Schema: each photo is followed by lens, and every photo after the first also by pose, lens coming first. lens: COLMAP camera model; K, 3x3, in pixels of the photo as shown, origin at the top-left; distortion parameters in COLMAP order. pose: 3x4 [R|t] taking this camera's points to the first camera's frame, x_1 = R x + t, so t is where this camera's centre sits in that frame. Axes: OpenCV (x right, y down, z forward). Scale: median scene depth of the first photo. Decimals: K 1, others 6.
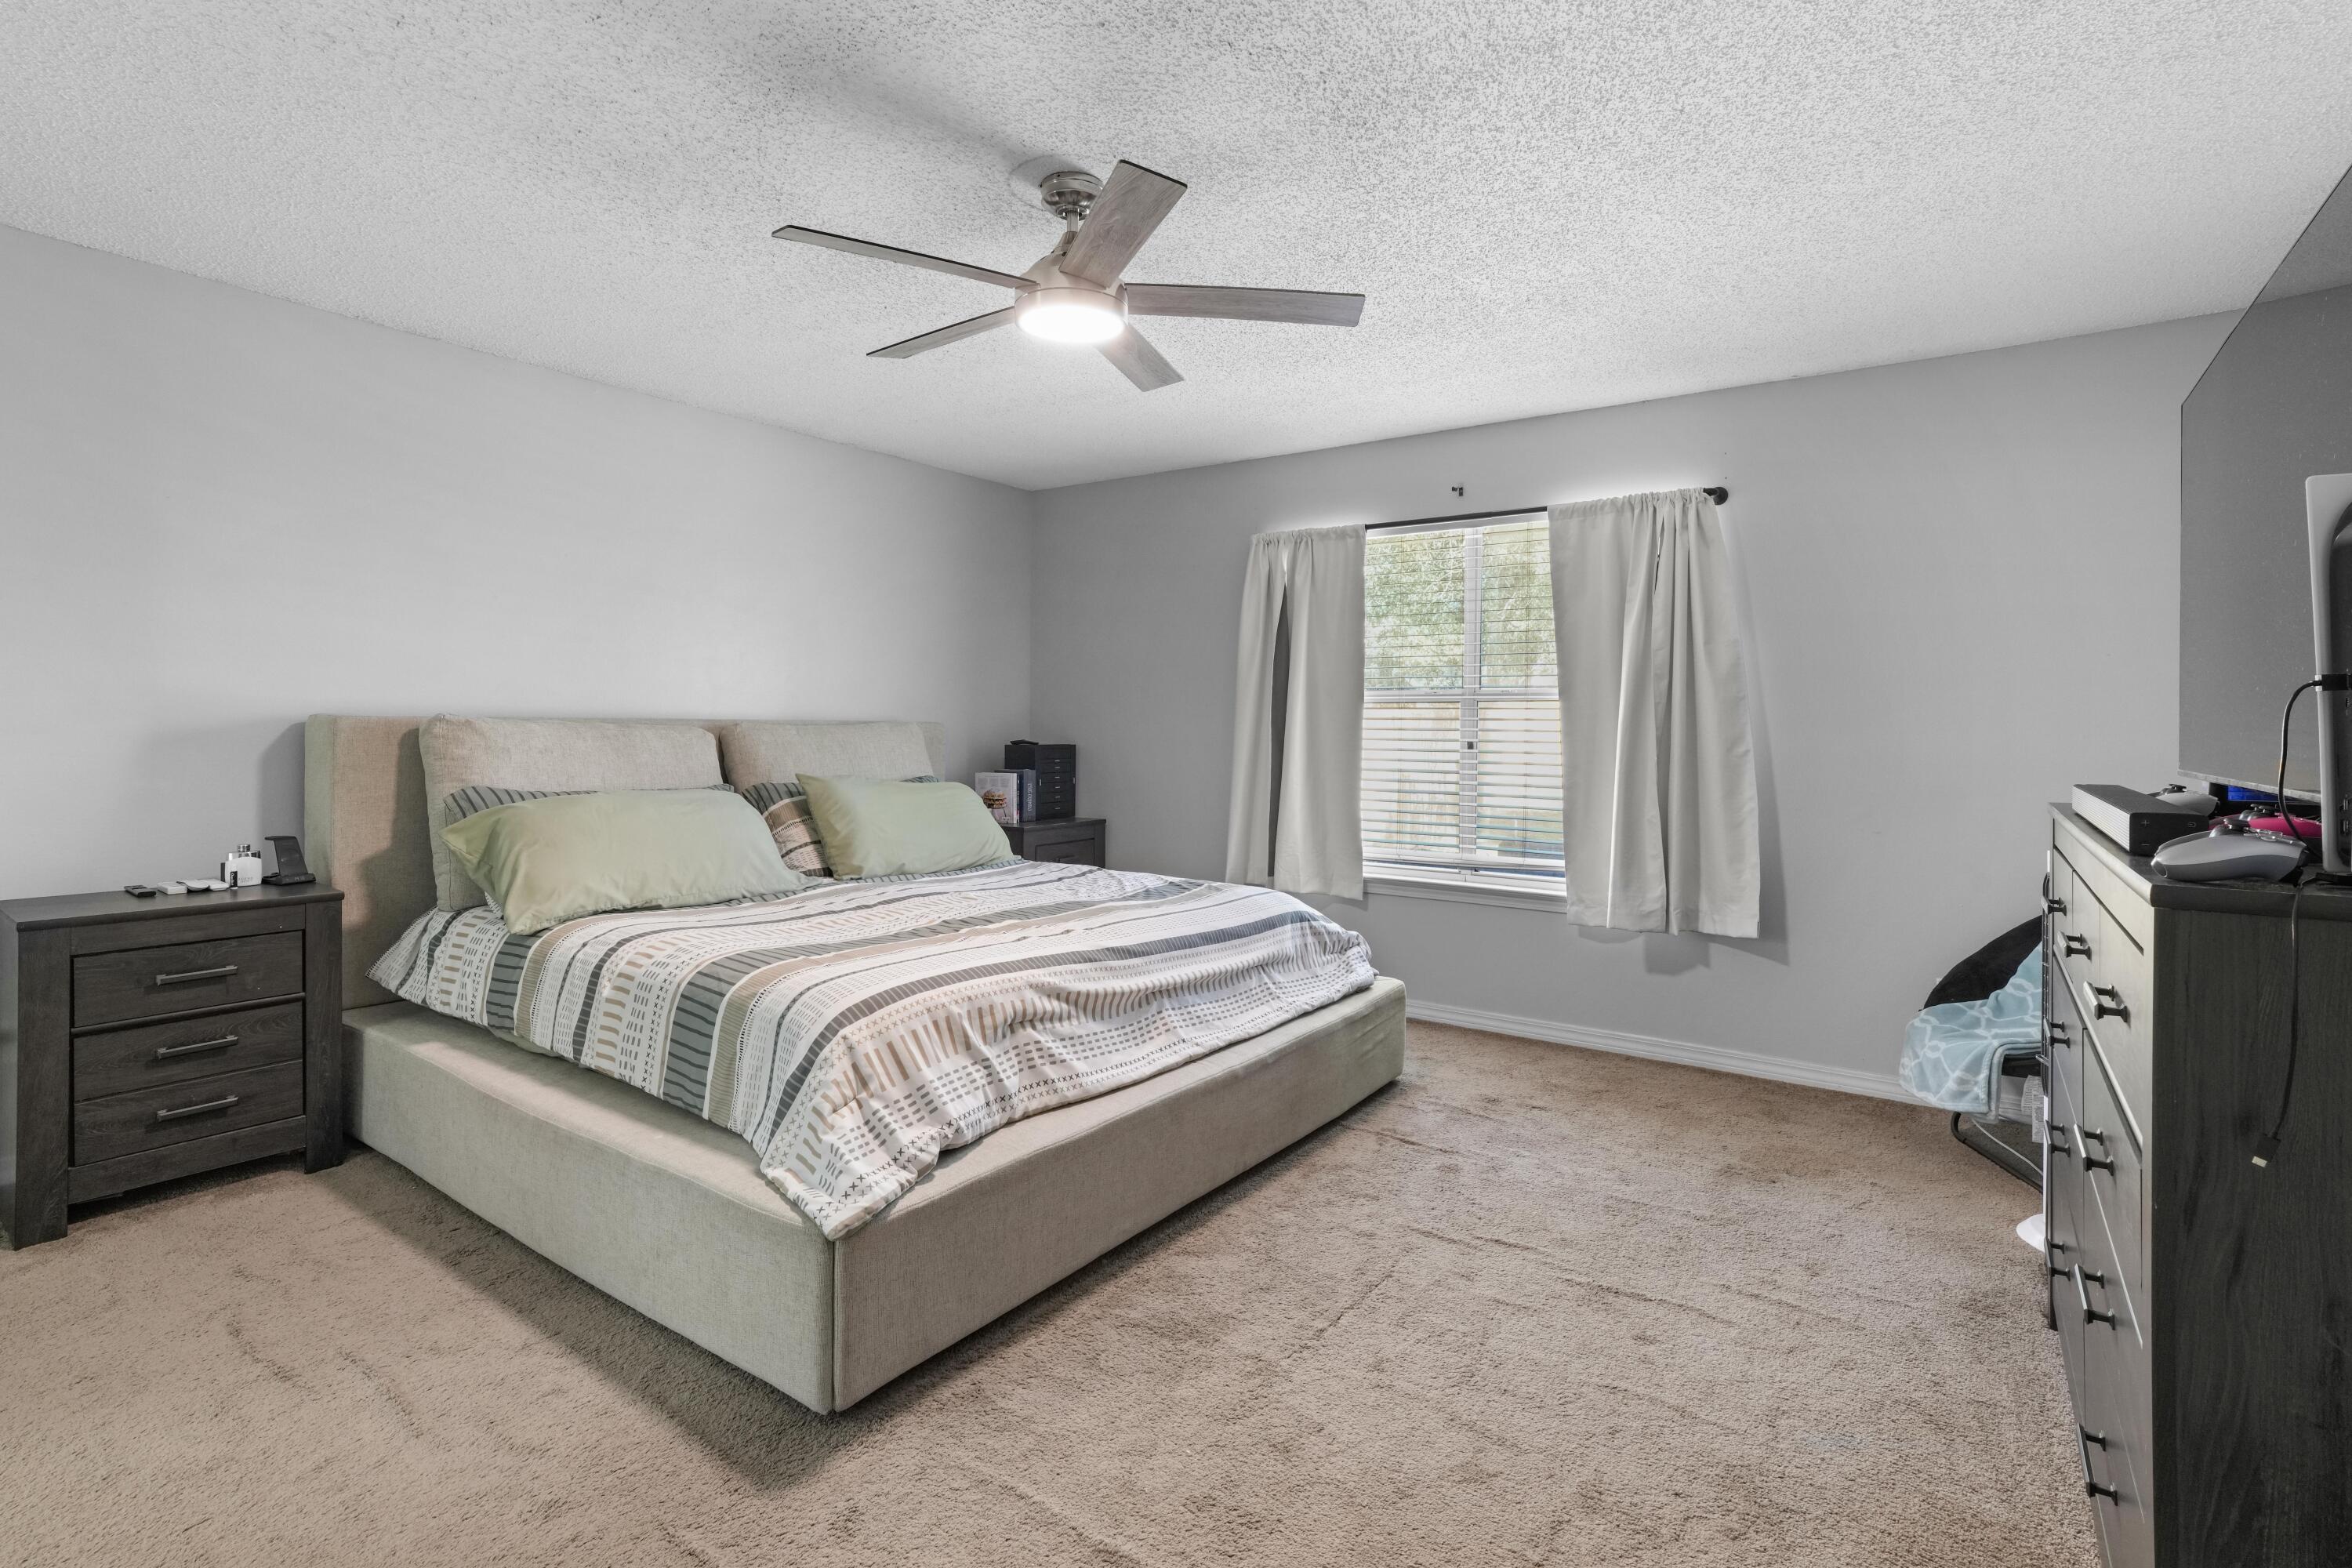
lens RADIAL K [[1115.1, 0, 1172.9], [0, 1115.1, 715.6], [0, 0, 1]] dist [-0.021728, -0.000109]
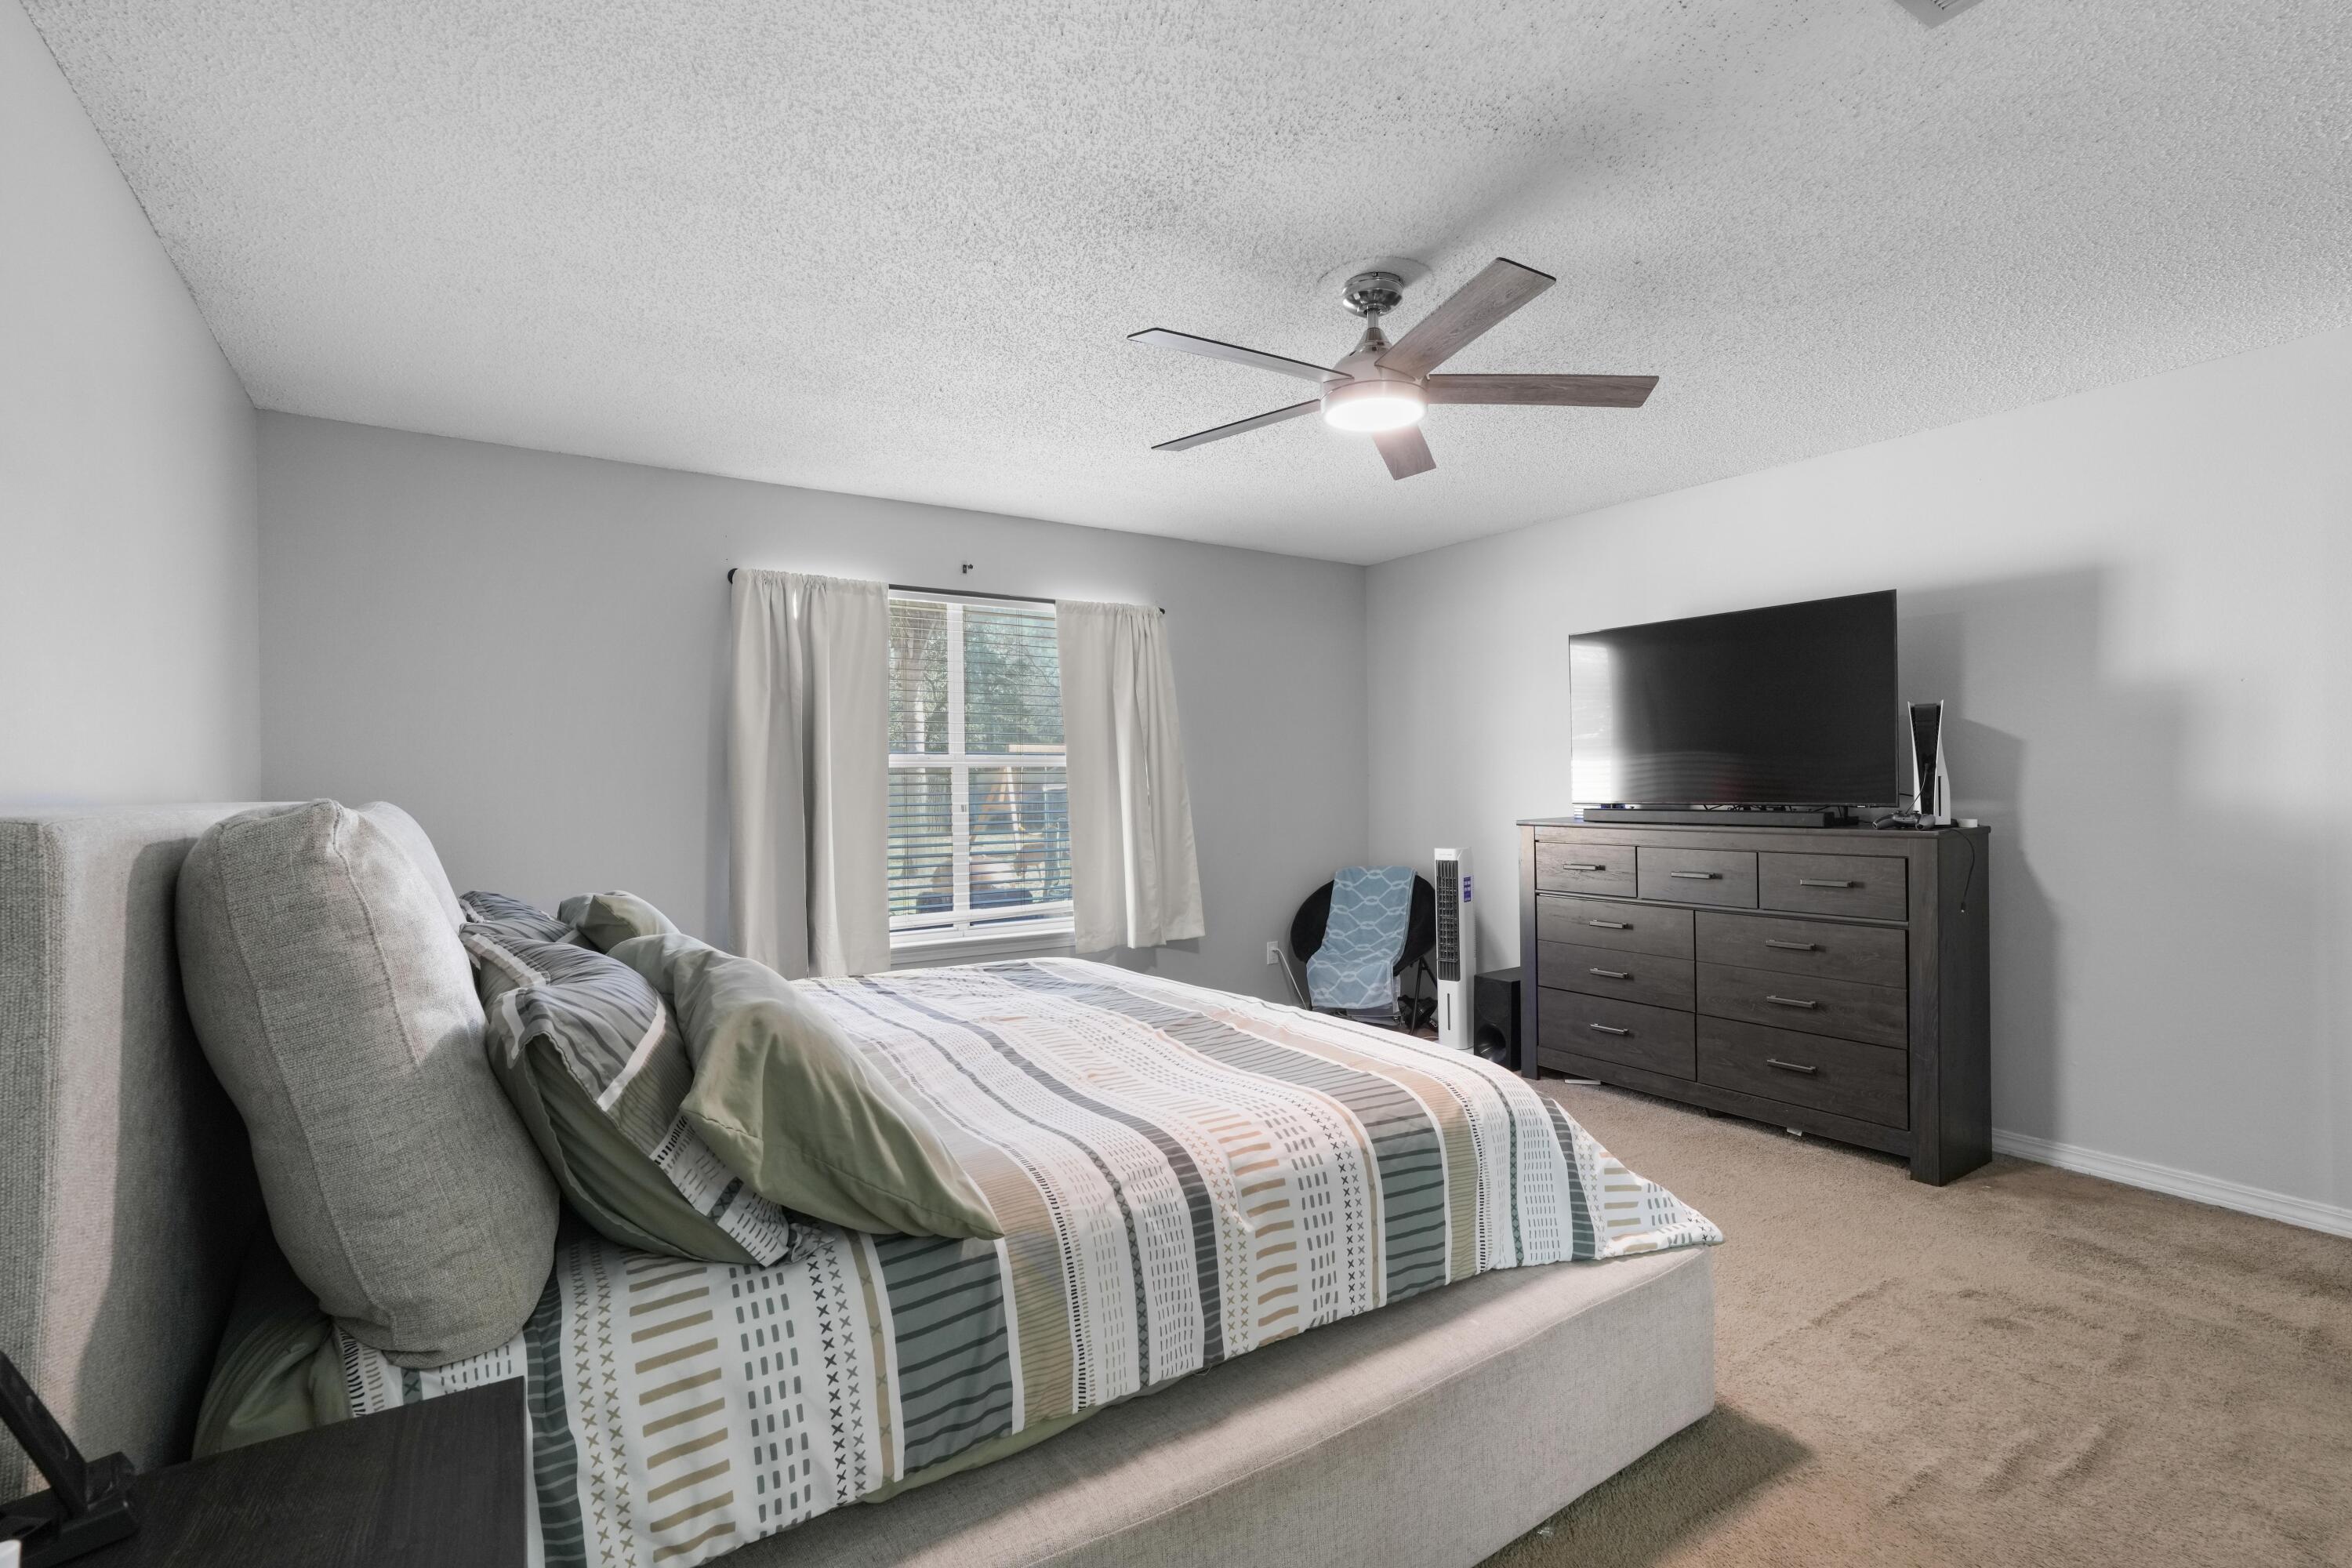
lens RADIAL K [[1058.8, 0, 1159.5], [0, 1058.8, 783.4], [0, 0, 1]] dist [-0.044225, 0.024997]
pose [[0.366339, -0.011959, 0.930405, -1.083876], [0.010944, 0.999904, 0.008543, -0.007863], [-0.930417, 0.007053, 0.366435, 0.823765]]
